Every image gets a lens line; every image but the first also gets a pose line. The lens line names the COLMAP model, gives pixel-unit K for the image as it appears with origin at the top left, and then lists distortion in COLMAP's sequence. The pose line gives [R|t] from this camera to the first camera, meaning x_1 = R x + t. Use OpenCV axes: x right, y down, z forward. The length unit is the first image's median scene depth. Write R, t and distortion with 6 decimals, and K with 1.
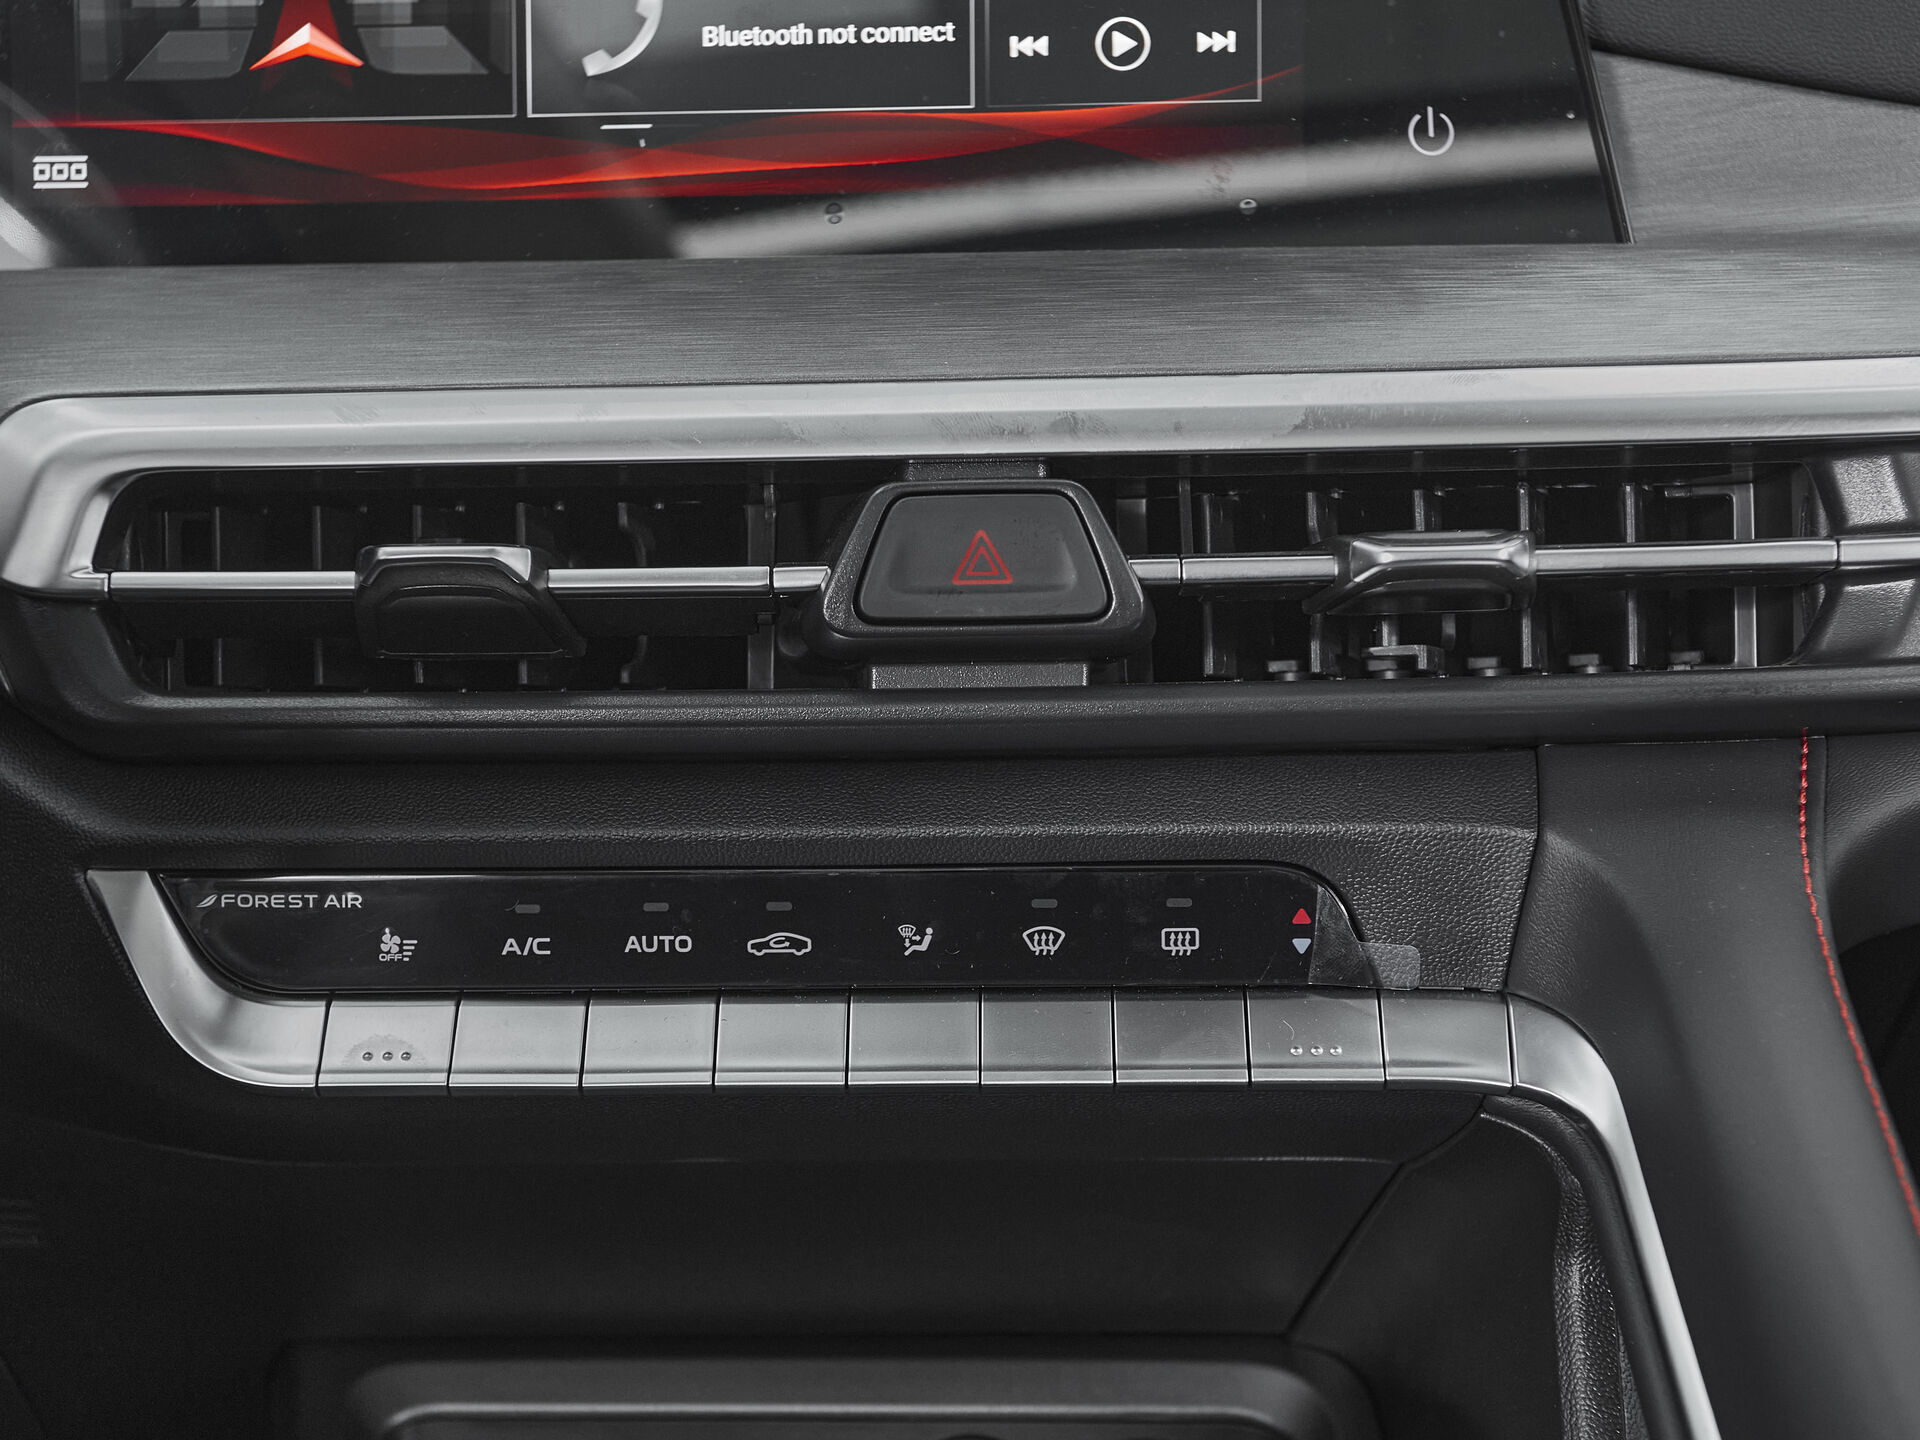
lens RADIAL K [[2943.9, 0, 881.6], [0, 2943.9, 844.1], [0, 0, 1]] dist [0.028153, 0.000000]
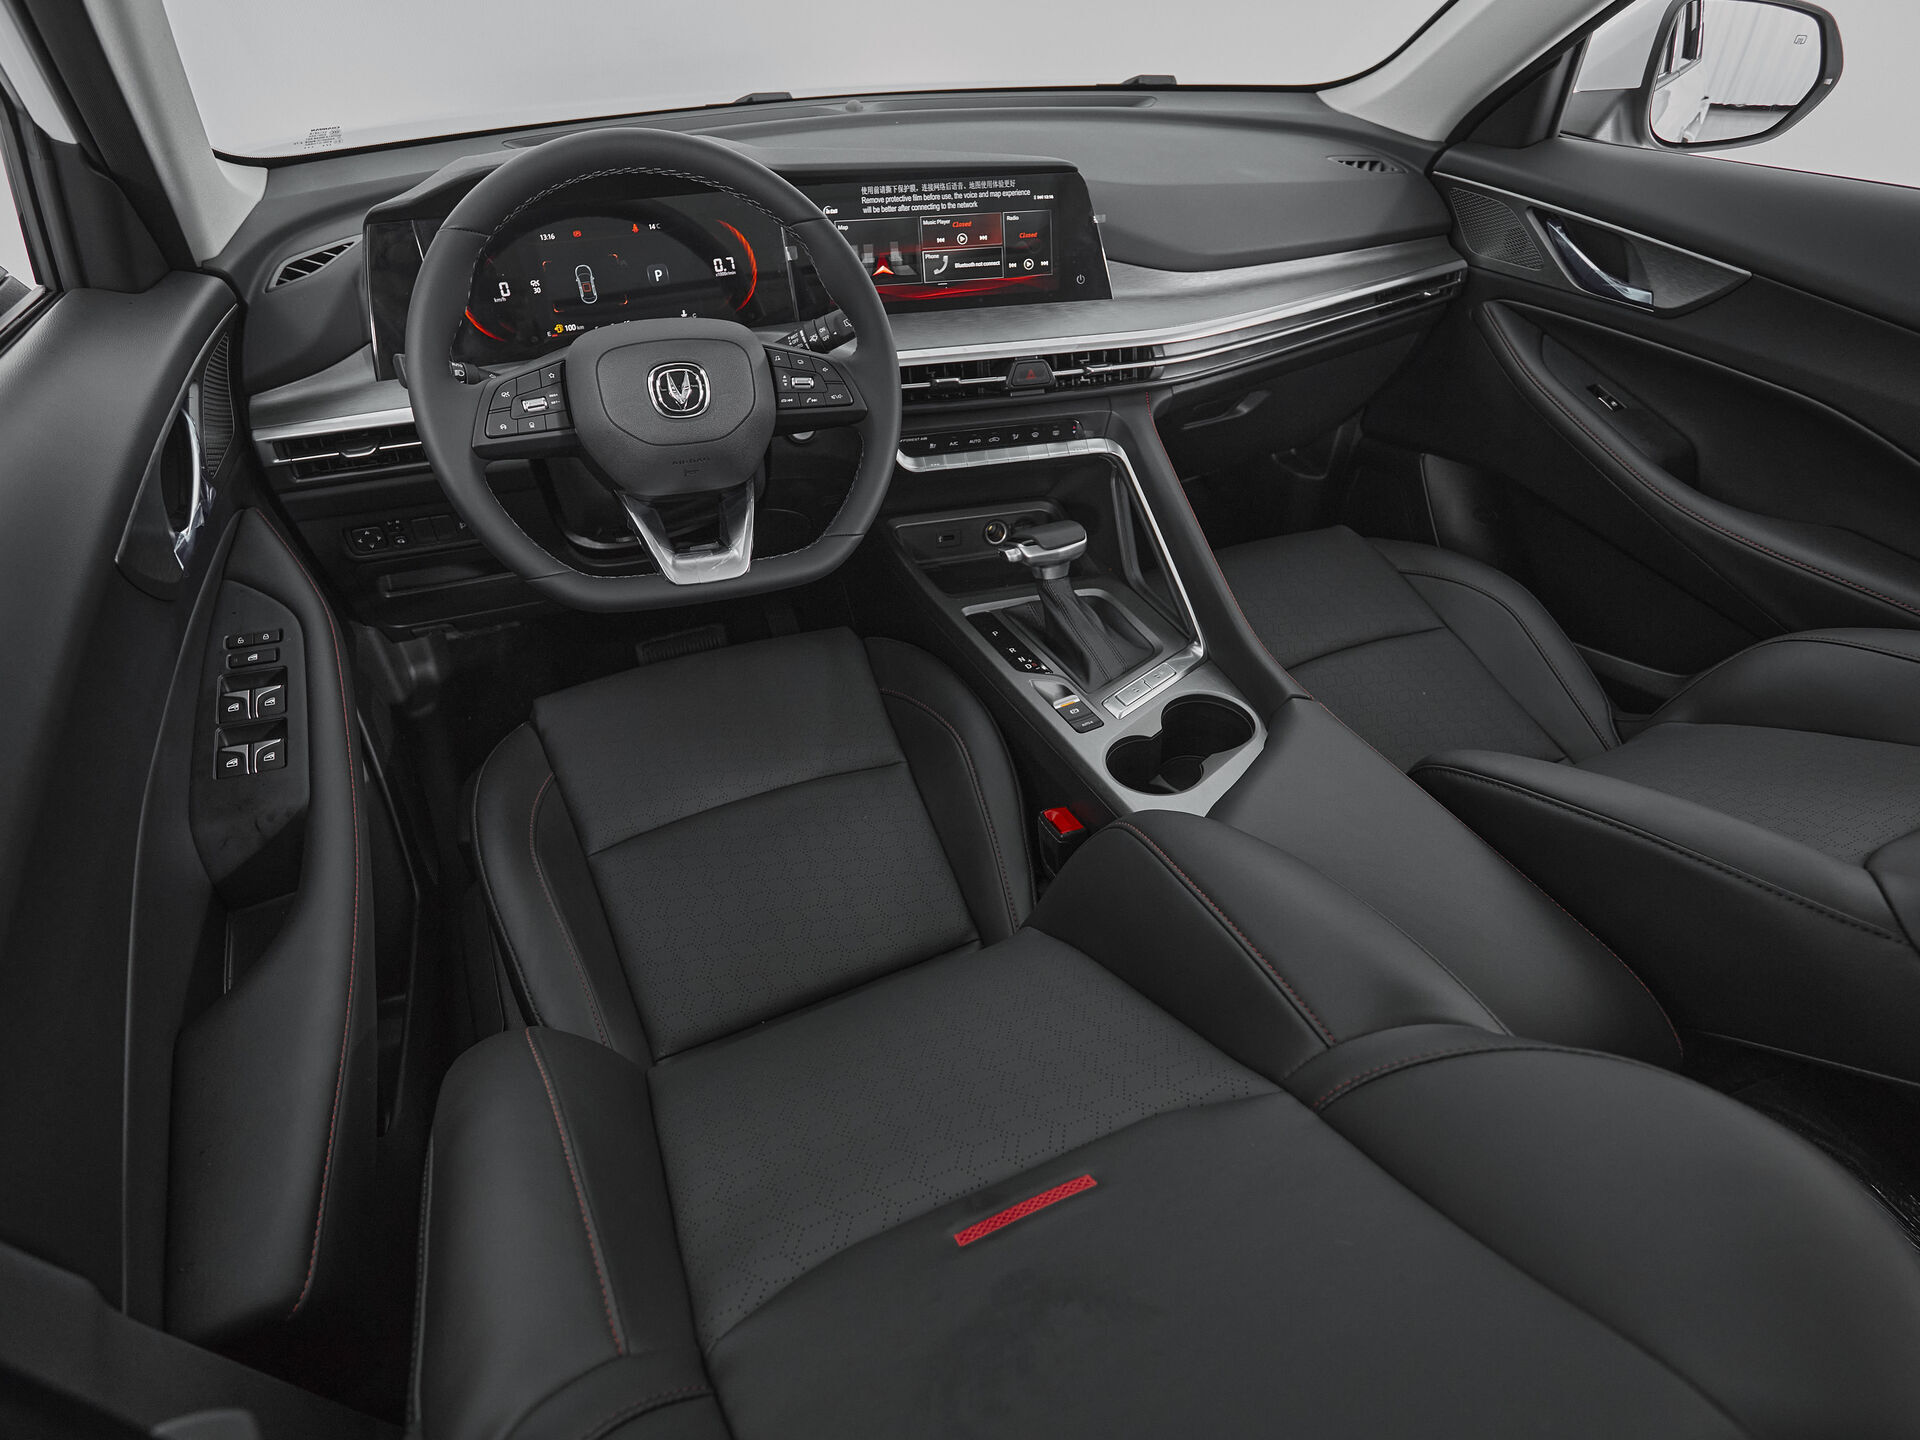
lens RADIAL K [[1030.6, 0, 961.8], [0, 1030.6, 726.8], [0, 0, 1]] dist [0.003331, -0.005674]
pose [[0.952298, -0.164715, 0.256900, -0.739385], [0.056513, 0.922451, 0.381957, -0.234659], [-0.299892, -0.349218, 0.887756, -1.076538]]
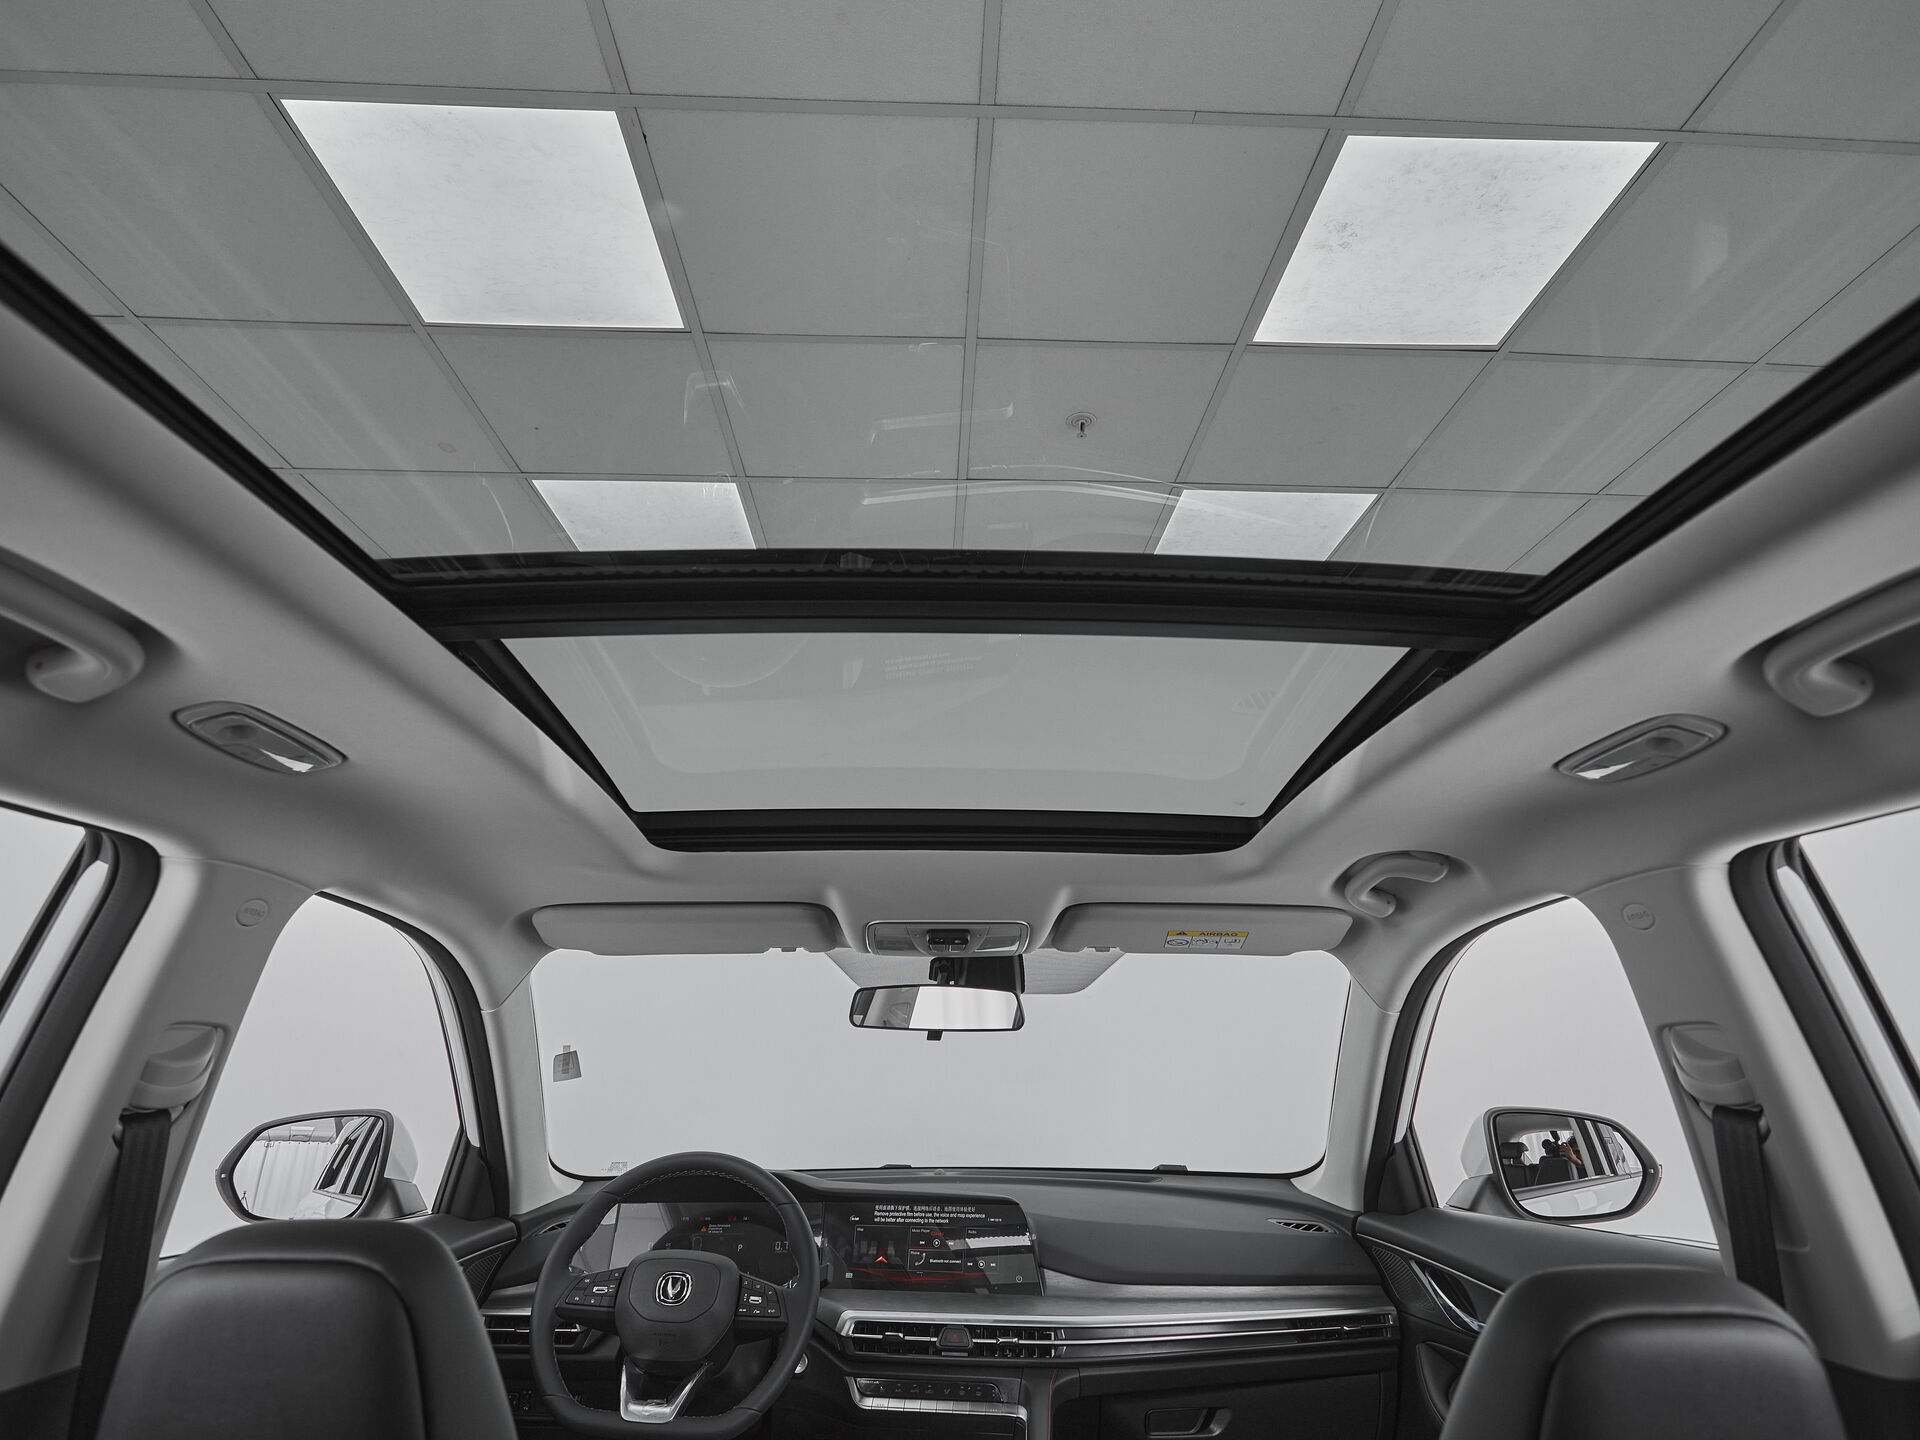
lens RADIAL K [[1030.6, 0, 954.9], [0, 1030.6, 720.8], [0, 0, 1]] dist [0.003331, -0.005674]
pose [[0.995221, -0.003906, -0.097575, 0.313686], [-0.054093, 0.809846, -0.584144, 0.189286], [0.081302, 0.586630, 0.805764, -2.322524]]
